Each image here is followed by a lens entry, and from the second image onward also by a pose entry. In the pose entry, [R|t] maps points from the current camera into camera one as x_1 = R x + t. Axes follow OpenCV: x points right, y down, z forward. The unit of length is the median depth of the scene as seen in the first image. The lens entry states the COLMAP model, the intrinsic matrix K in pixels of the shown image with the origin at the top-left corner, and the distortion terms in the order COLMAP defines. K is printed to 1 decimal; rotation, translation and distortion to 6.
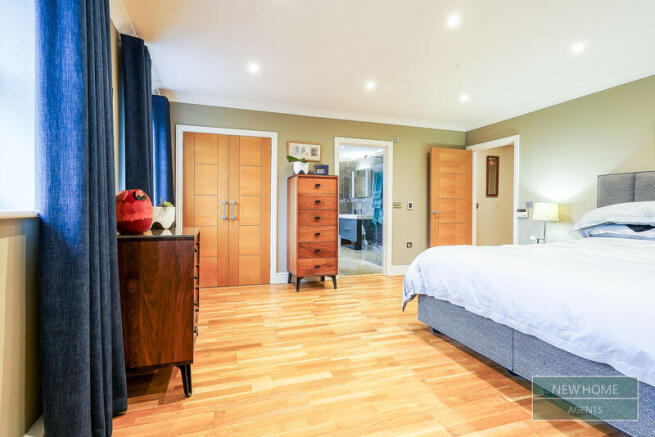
lens RADIAL K [[315.3, 0, 313.3], [0, 315.3, 210.2], [0, 0, 1]] dist [0.012074, 0.000417]
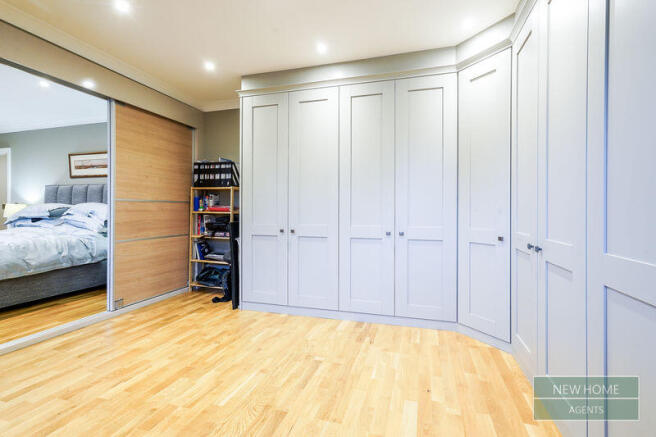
lens RADIAL K [[315.7, 0, 313.8], [0, 315.7, 210.2], [0, 0, 1]] dist [0.012074, 0.000417]
pose [[0.603875, -0.014544, 0.796946, 0.539117], [0.014190, 0.999871, 0.007494, 0.013096], [-0.796953, 0.006783, 0.604004, -1.026212]]
